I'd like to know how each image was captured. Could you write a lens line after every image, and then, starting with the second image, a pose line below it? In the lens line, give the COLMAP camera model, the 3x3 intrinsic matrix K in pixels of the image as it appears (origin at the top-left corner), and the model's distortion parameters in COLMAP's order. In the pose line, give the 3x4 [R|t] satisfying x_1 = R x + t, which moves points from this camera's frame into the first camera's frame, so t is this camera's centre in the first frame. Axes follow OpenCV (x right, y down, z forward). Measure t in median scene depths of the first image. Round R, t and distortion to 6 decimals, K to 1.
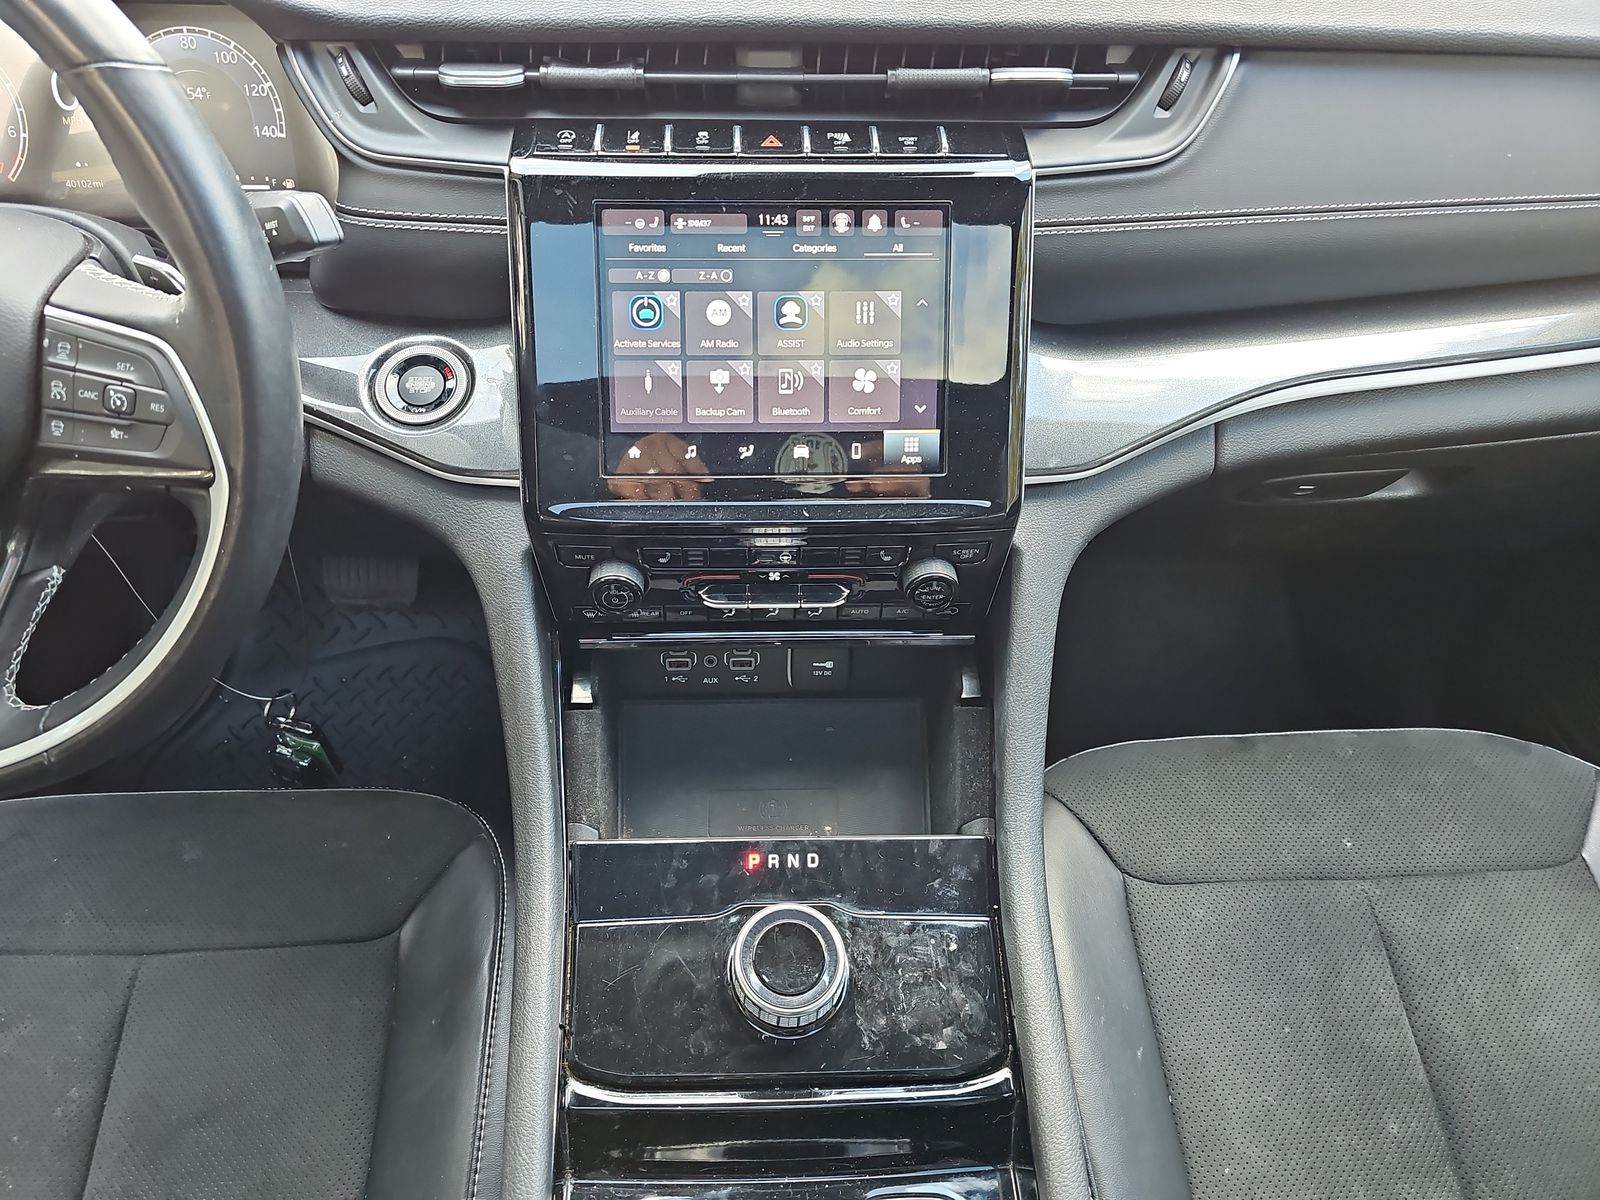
lens RADIAL K [[1055.8, 0, 800.9], [0, 1055.8, 599.4], [0, 0, 1]] dist [0.022868, -0.011677]
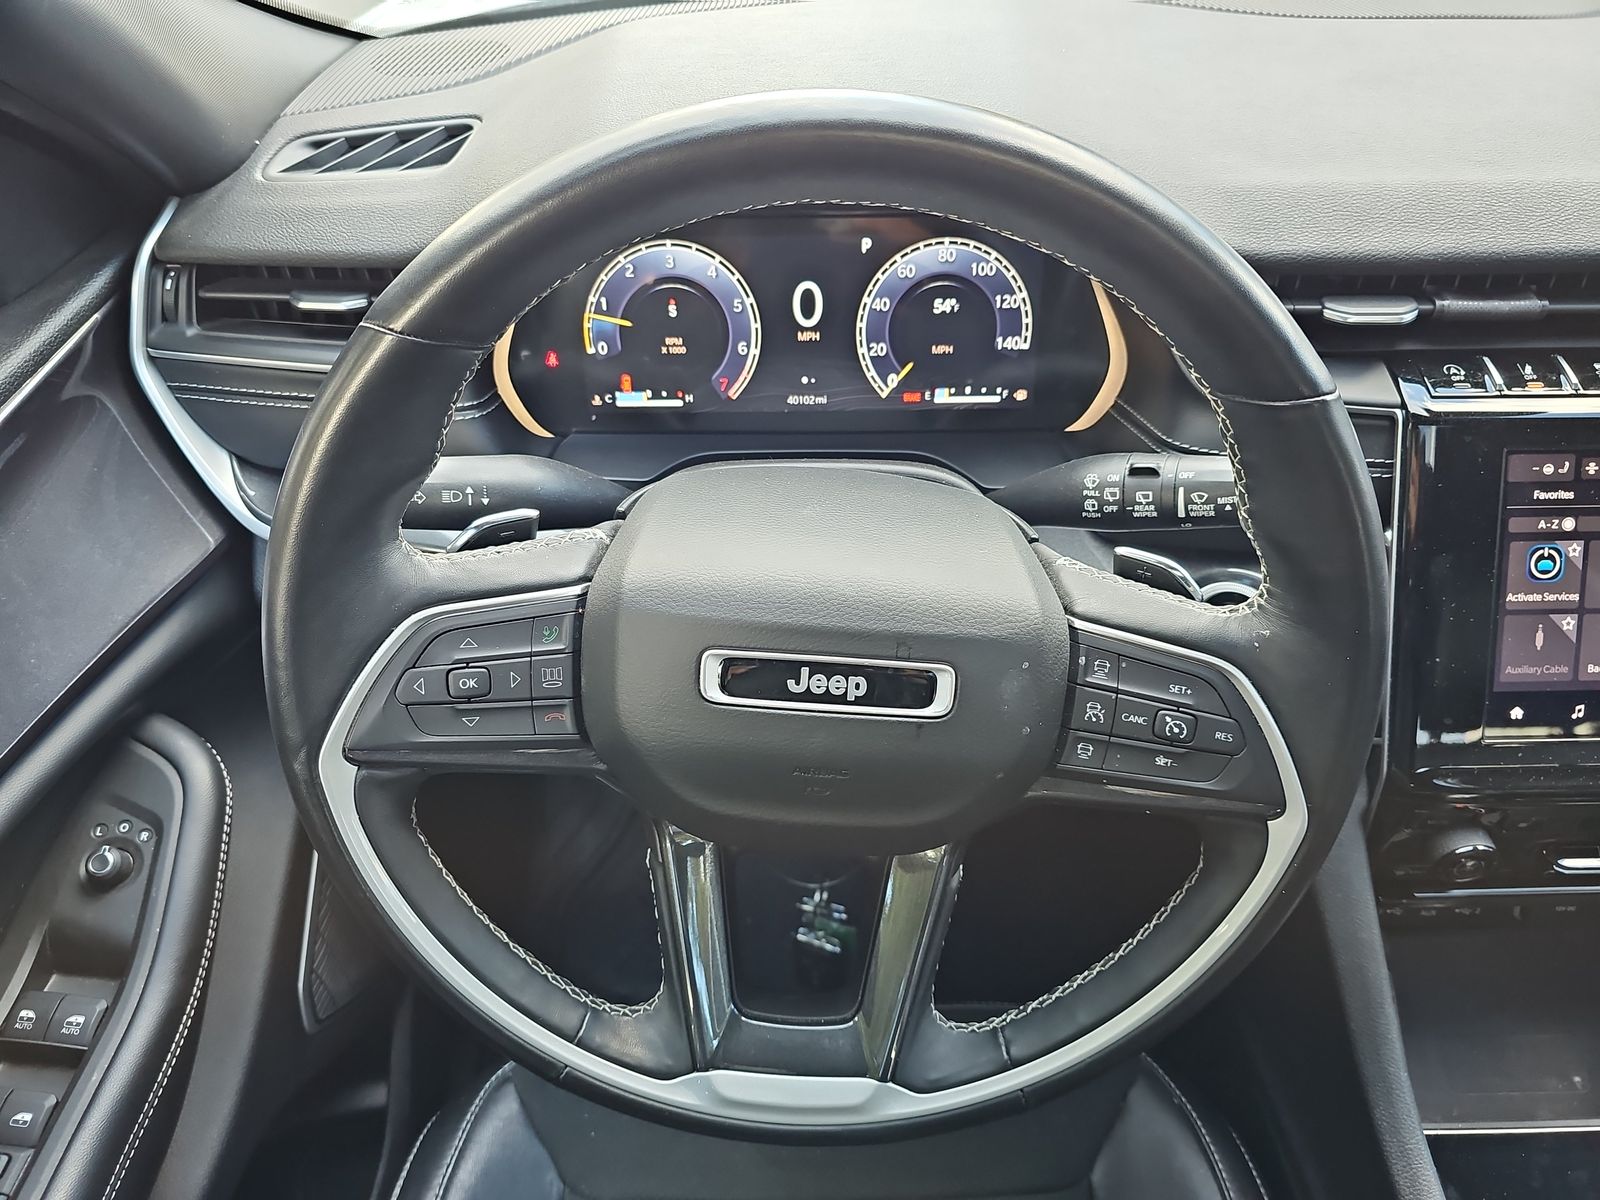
lens RADIAL K [[1055.8, 0, 798.6], [0, 1055.8, 604.3], [0, 0, 1]] dist [0.022868, -0.011677]
pose [[0.999935, -0.008243, -0.007820, -0.783980], [0.008208, 0.999956, -0.004504, -0.238614], [0.007857, 0.004440, 0.999959, 0.081452]]
